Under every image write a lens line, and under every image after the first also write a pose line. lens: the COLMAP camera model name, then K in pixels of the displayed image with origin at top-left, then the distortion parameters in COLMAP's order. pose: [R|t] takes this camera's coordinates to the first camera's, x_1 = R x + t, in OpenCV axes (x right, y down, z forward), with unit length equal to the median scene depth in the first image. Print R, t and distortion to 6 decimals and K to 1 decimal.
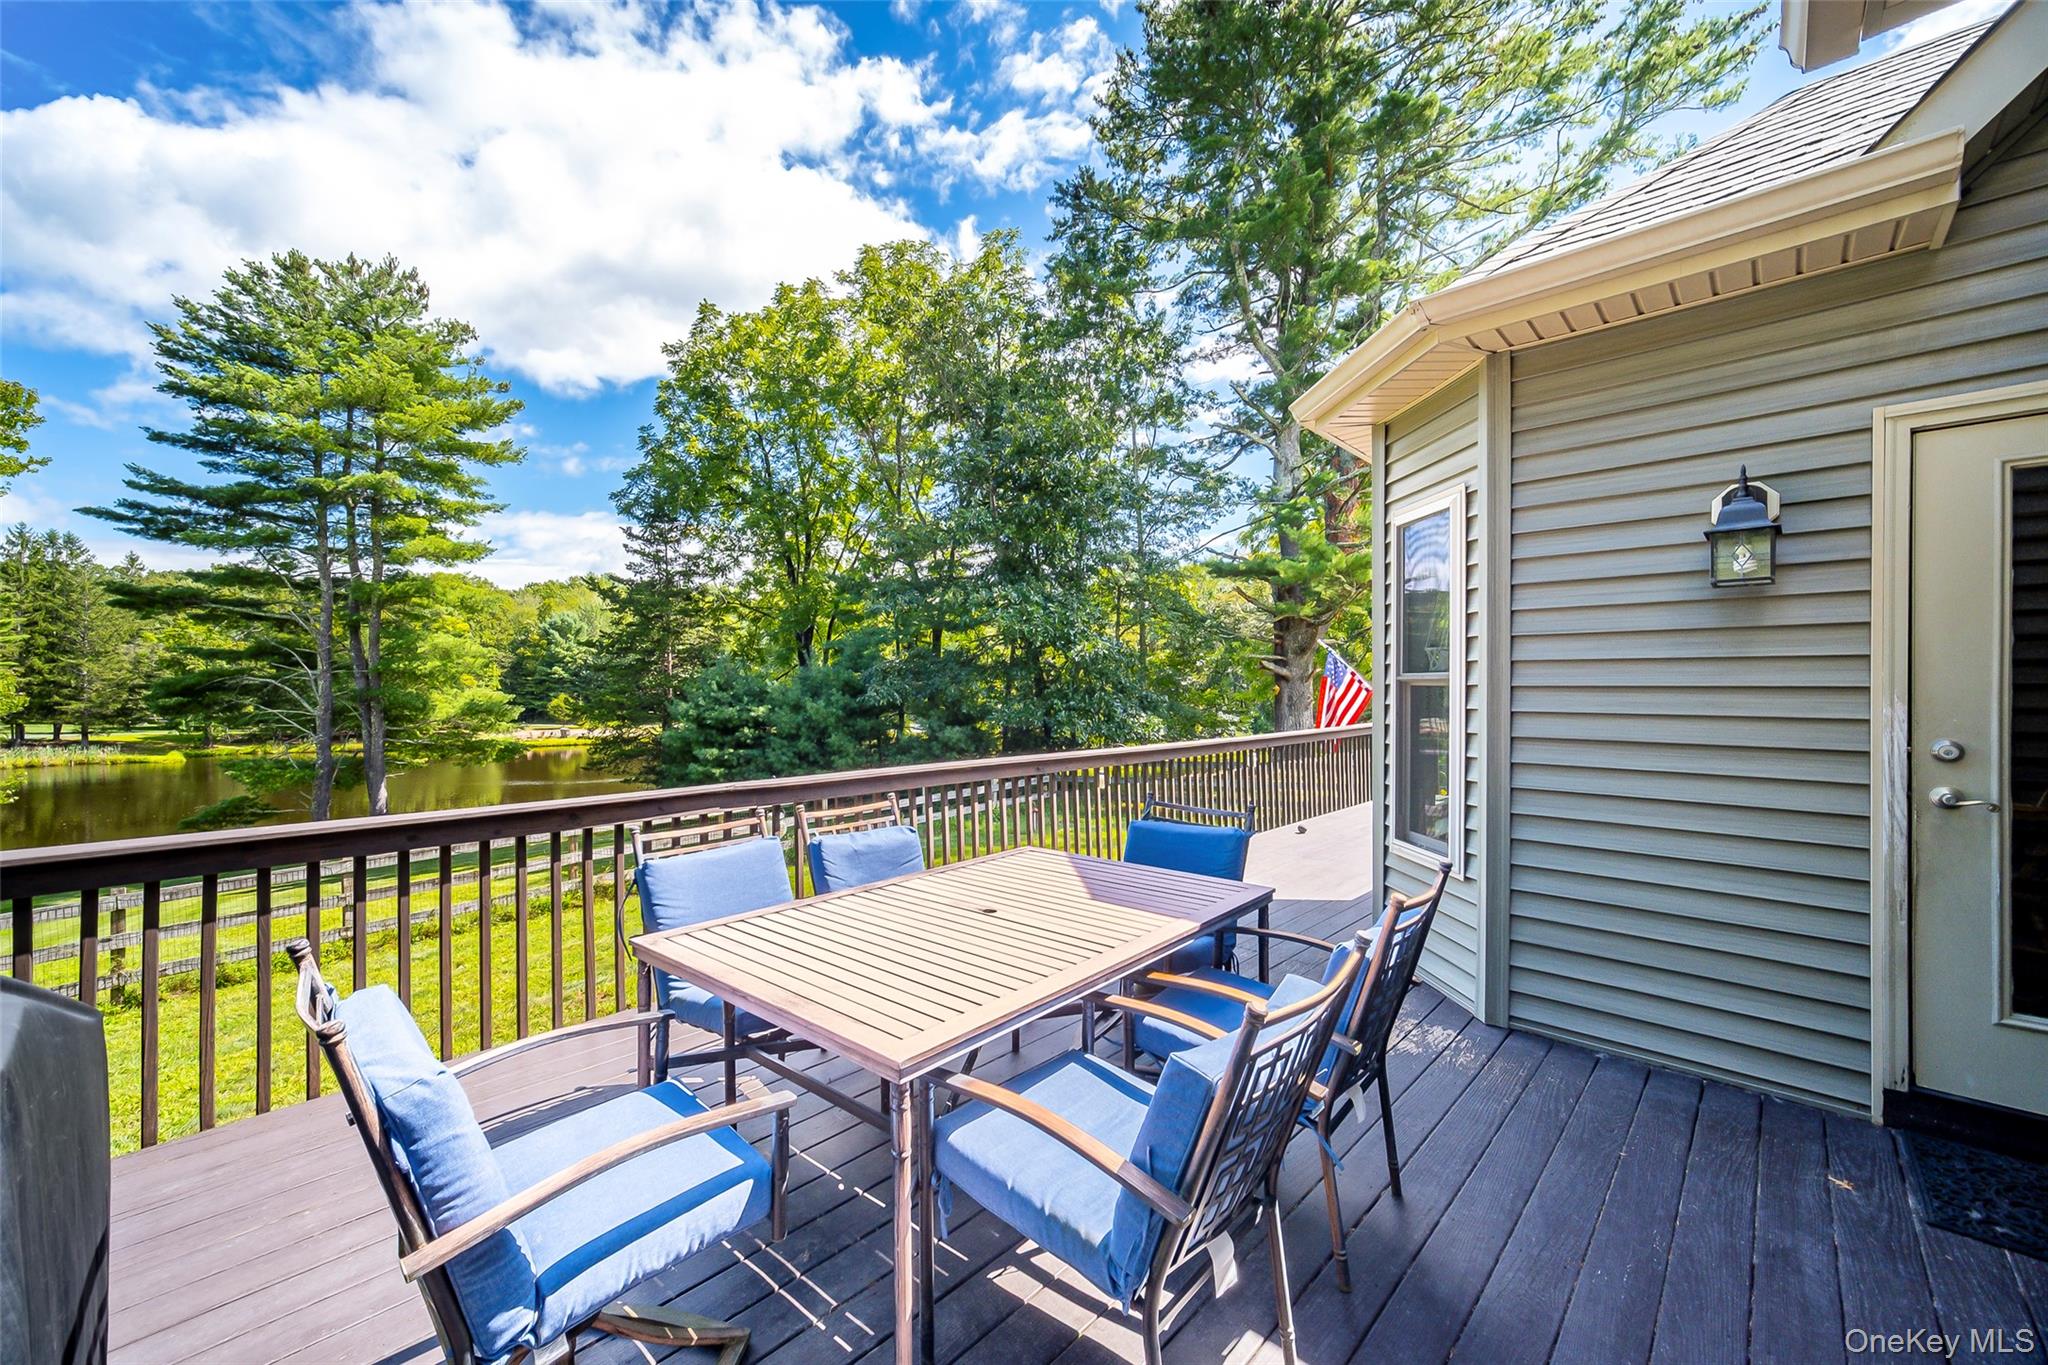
lens RADIAL K [[836.7, 0, 1027.7], [0, 836.7, 686.9], [0, 0, 1]] dist [0.000444, 0.000220]
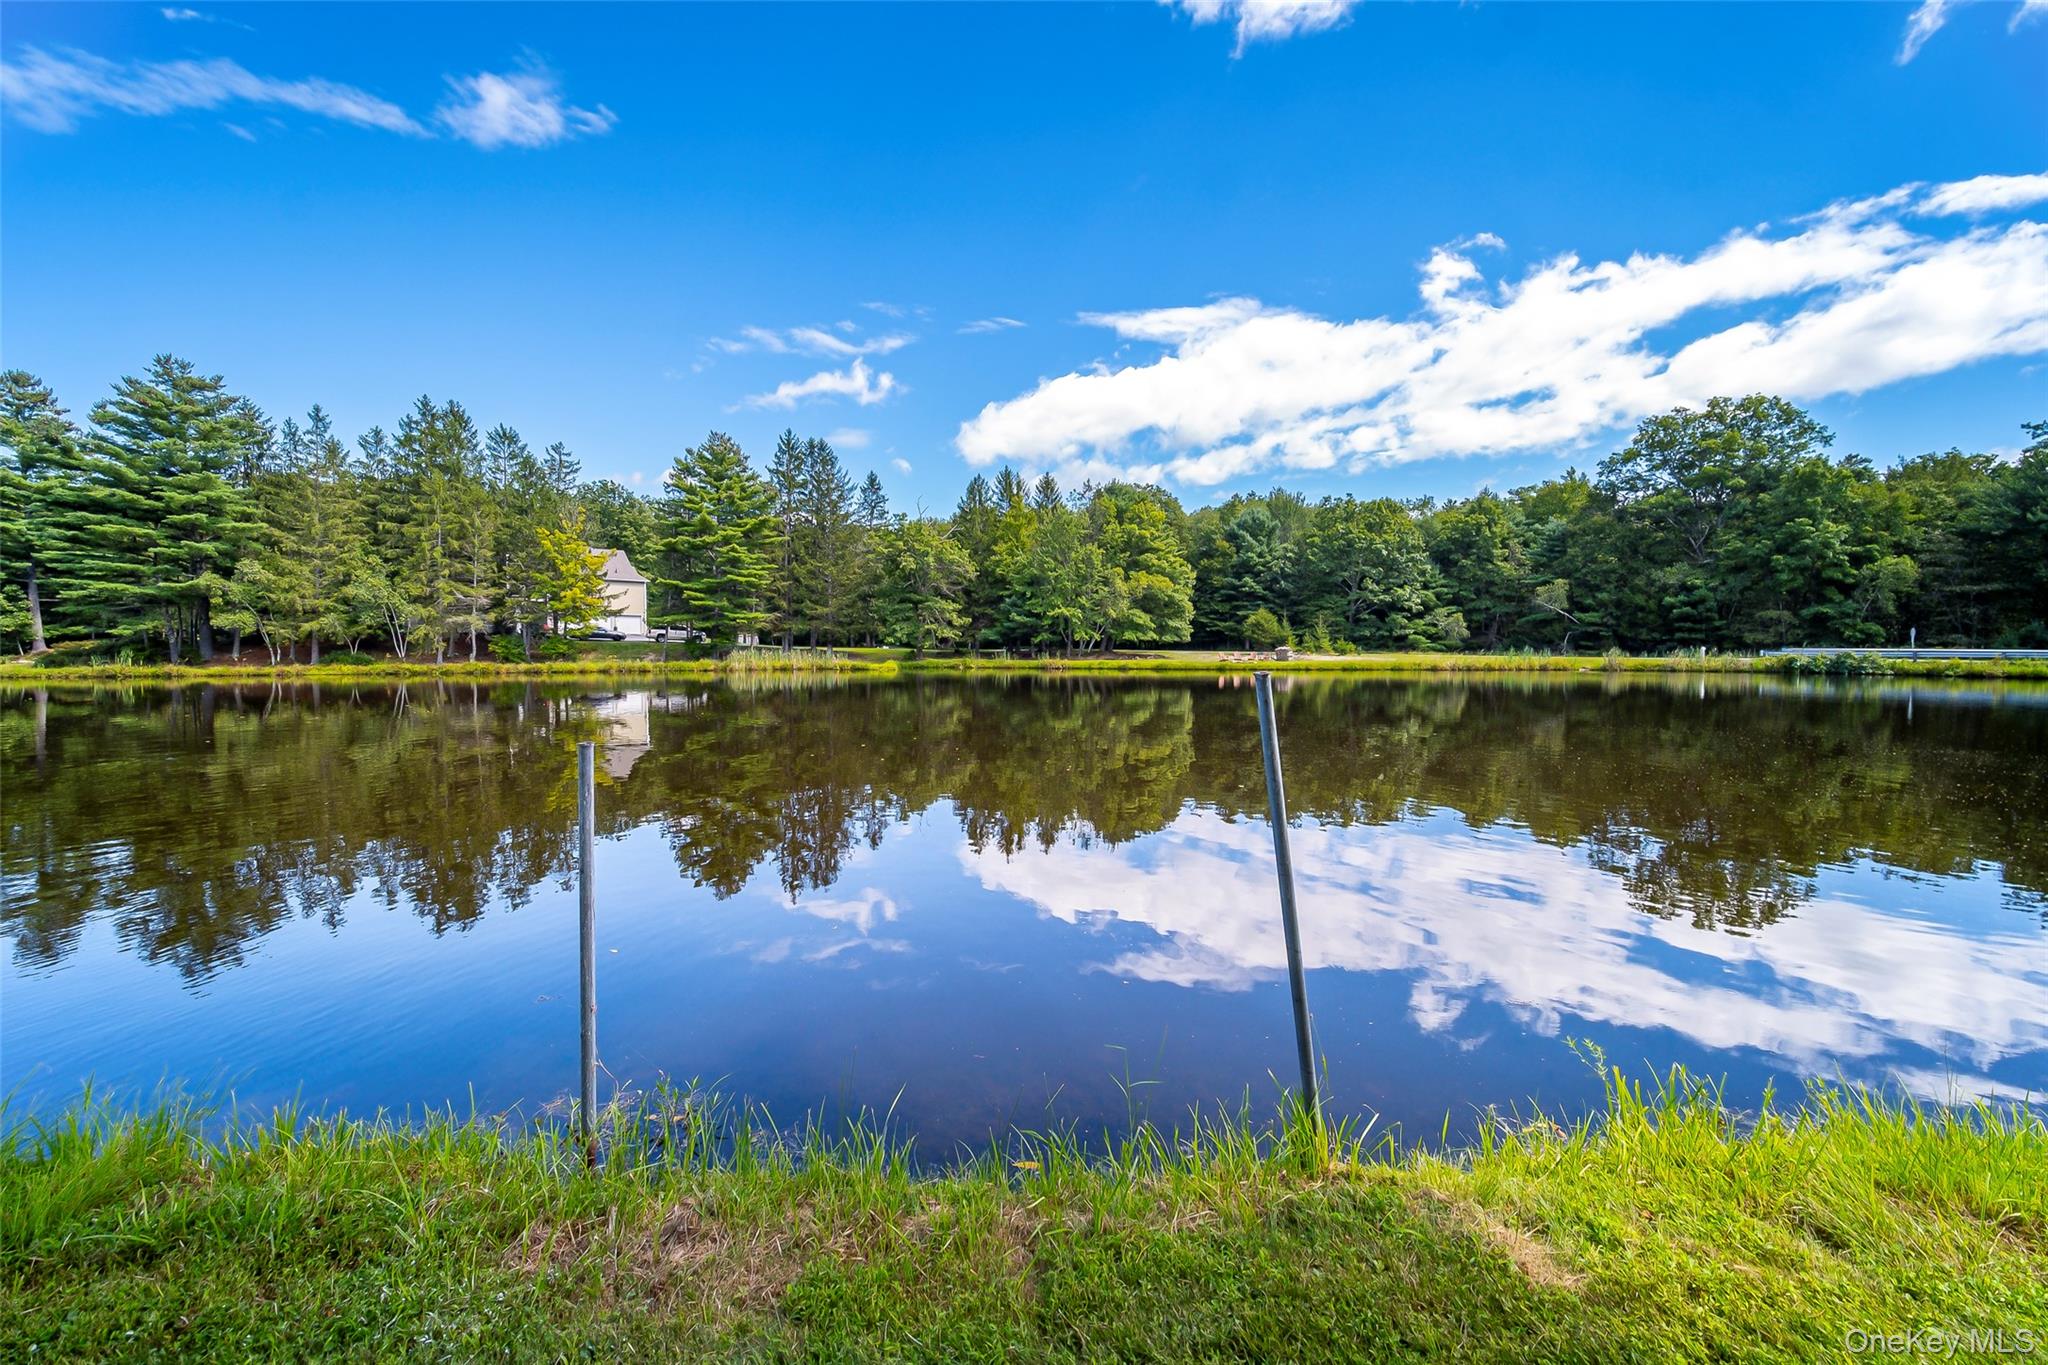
lens RADIAL K [[836.7, 0, 1018.9], [0, 836.7, 674.1], [0, 0, 1]] dist [0.000444, 0.000220]
pose [[0.752562, 0.016870, -0.658306, -0.207579], [0.002482, 0.999592, 0.028454, 0.043869], [0.658517, -0.023047, 0.752213, 0.267297]]
